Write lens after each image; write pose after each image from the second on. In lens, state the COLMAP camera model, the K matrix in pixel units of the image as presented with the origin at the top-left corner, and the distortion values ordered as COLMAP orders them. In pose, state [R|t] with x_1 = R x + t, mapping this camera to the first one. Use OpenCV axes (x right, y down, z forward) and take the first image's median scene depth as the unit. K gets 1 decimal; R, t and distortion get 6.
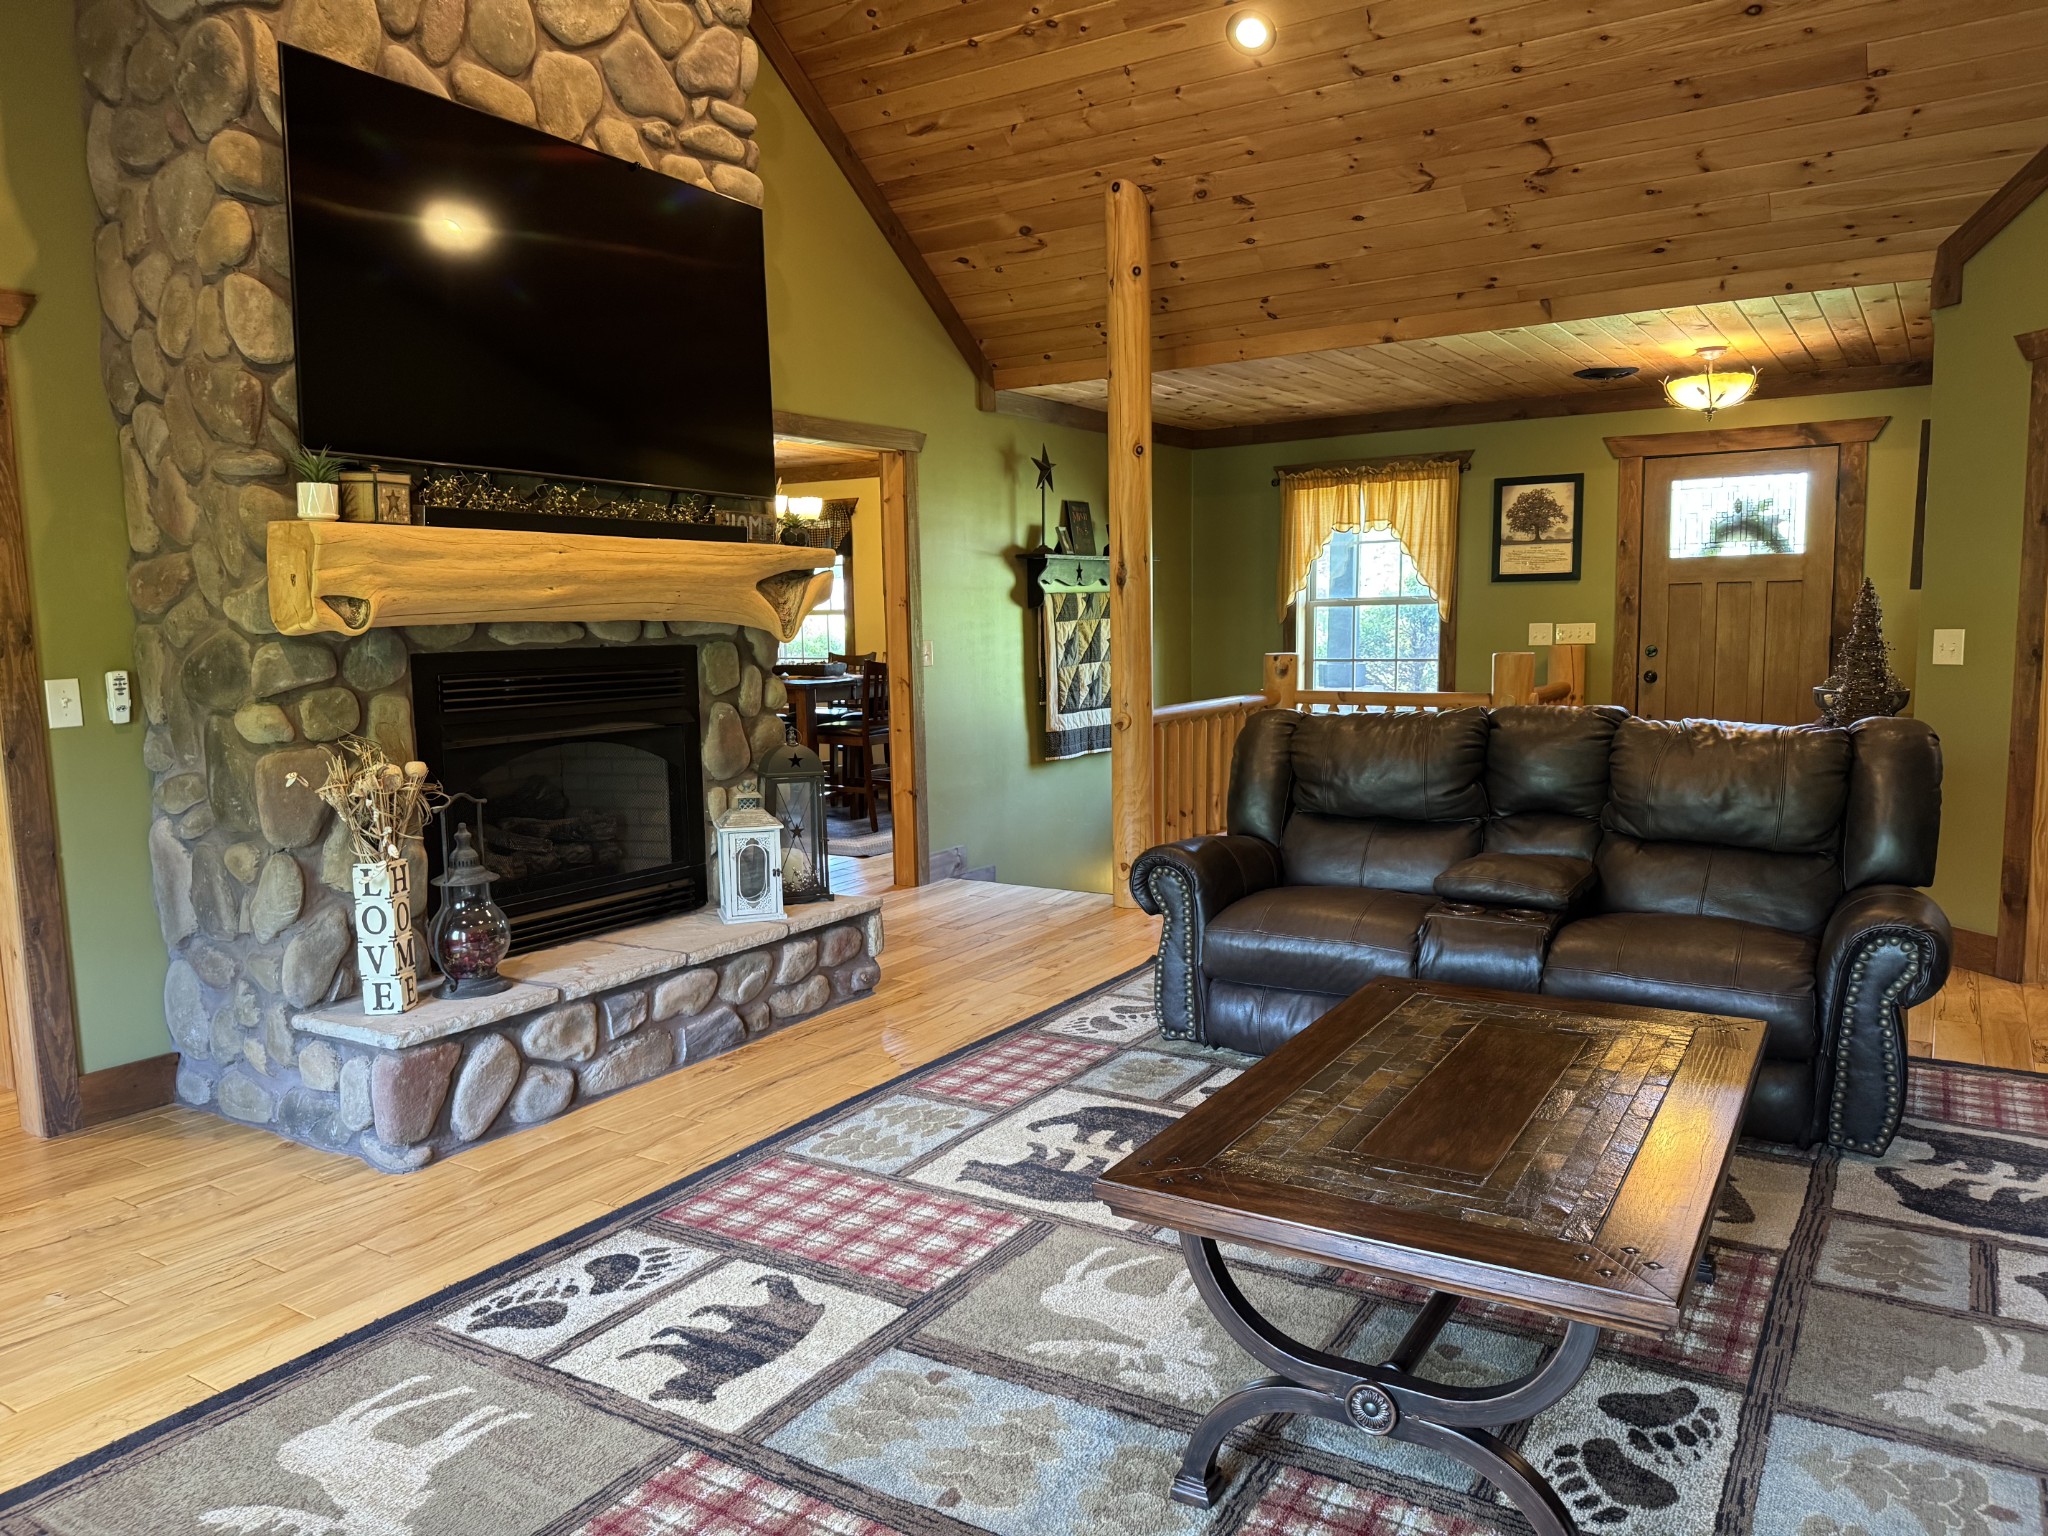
lens RADIAL K [[1433.7, 0, 1045.3], [0, 1433.7, 789.8], [0, 0, 1]] dist [0.054276, -0.065237]
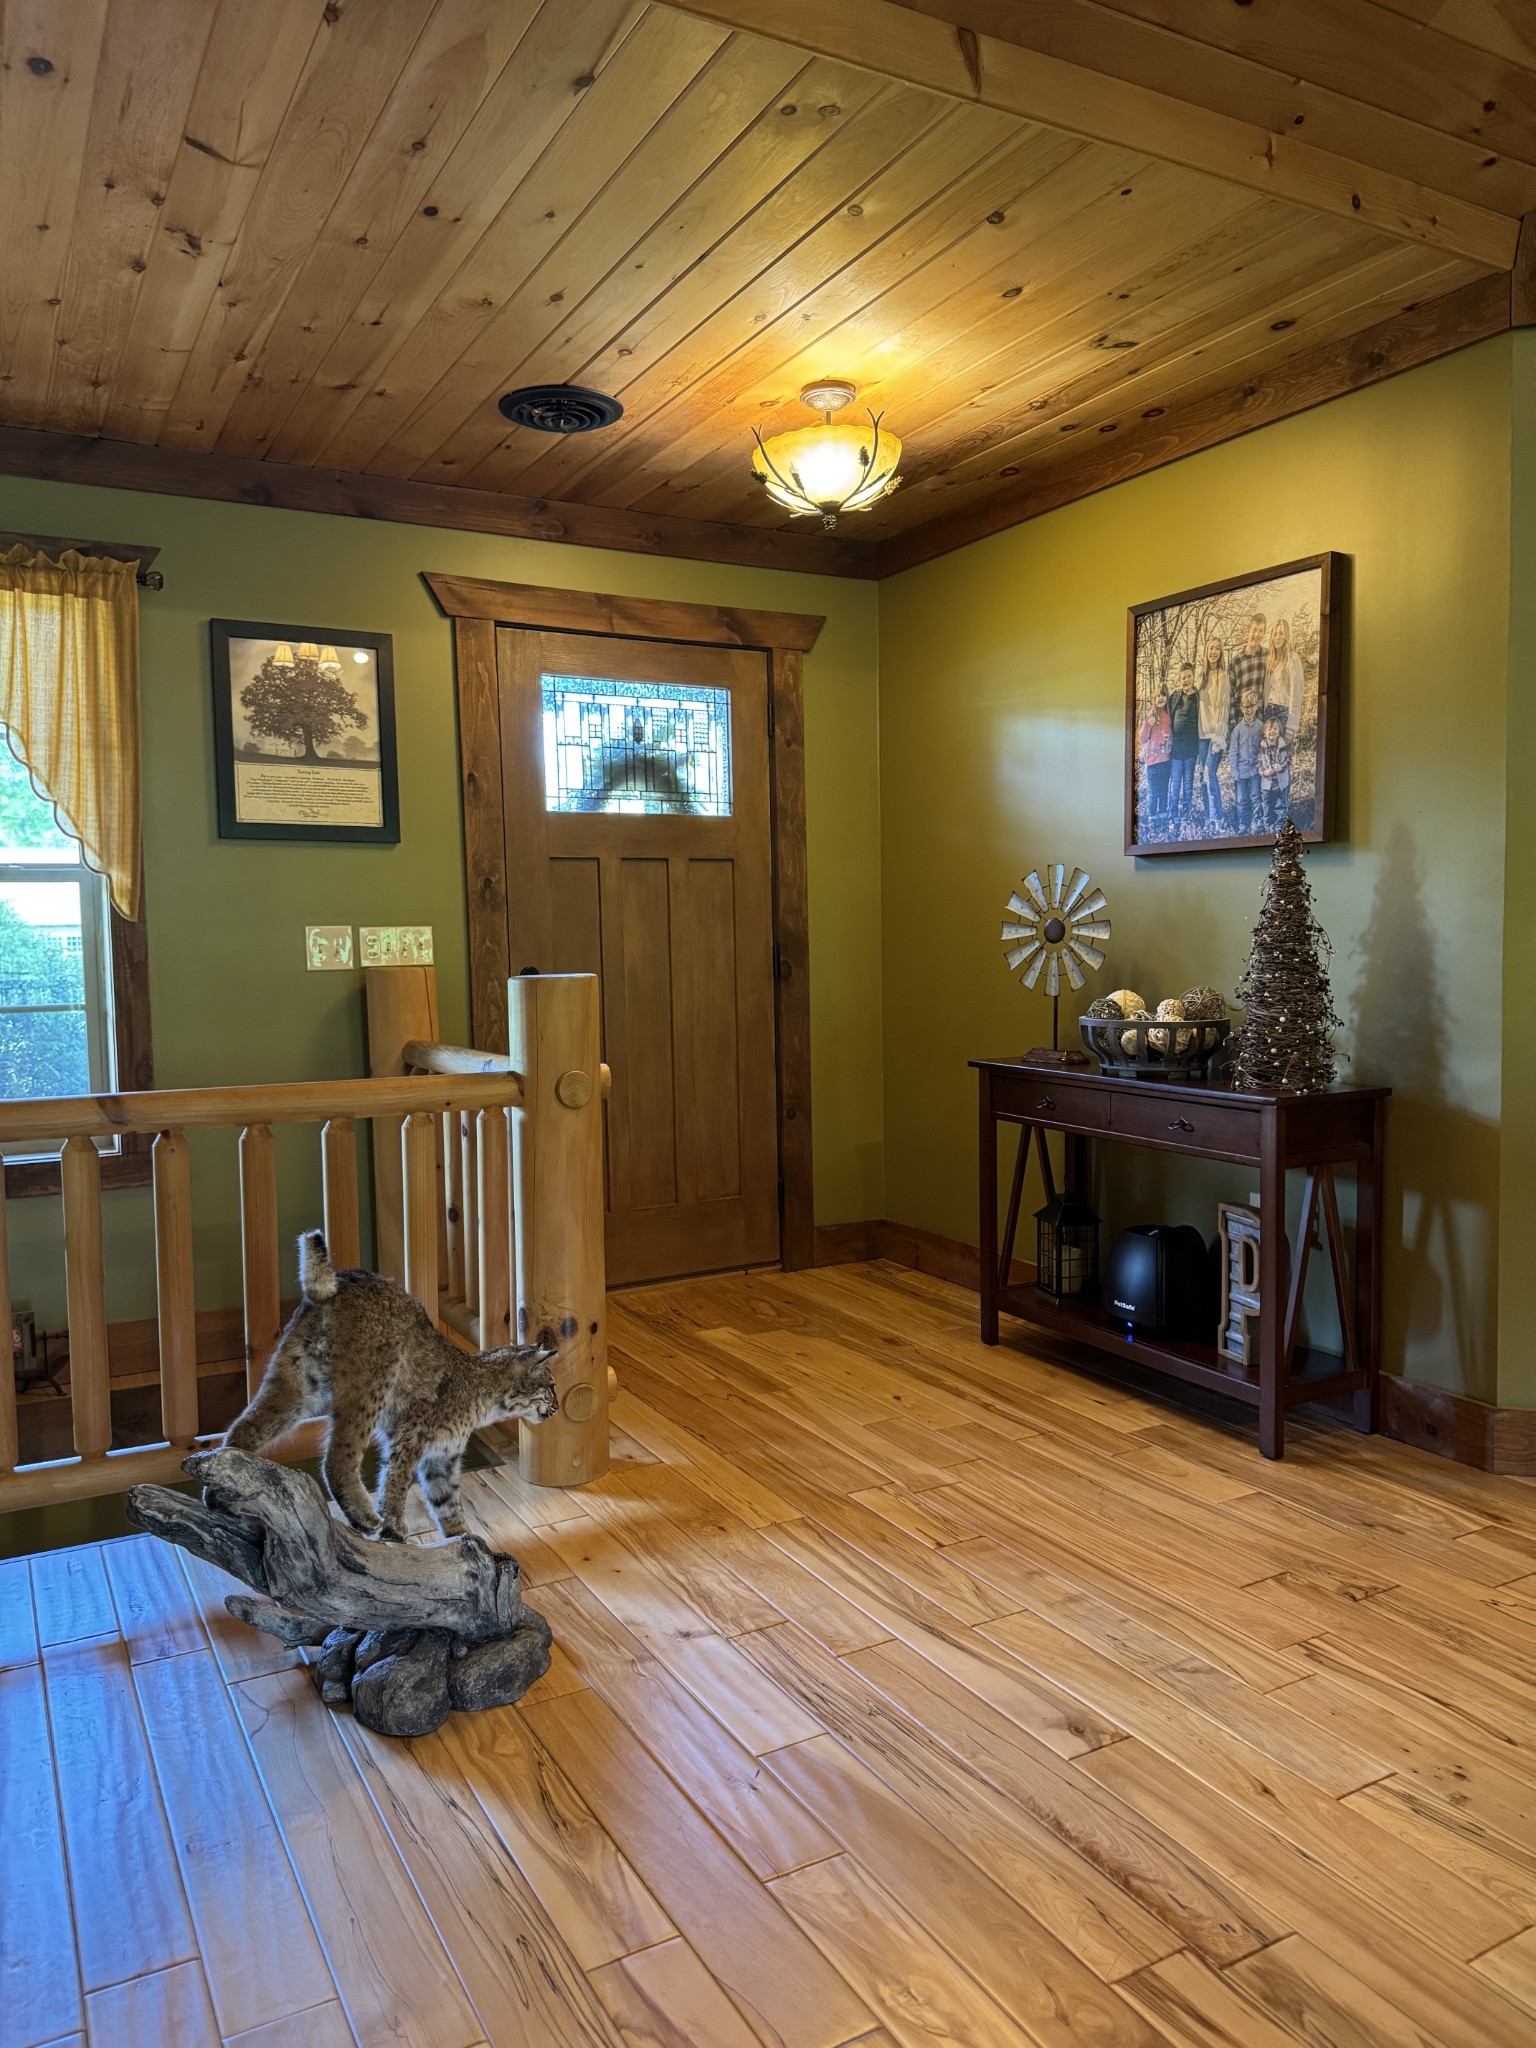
lens RADIAL K [[1433.7, 0, 763.8], [0, 1433.7, 1023.3], [0, 0, 1]] dist [0.054276, -0.065237]
pose [[0.483641, -0.050870, 0.873787, -0.017669], [0.114255, 0.993437, -0.005405, -0.063638], [-0.867777, 0.102449, 0.486279, 0.643433]]
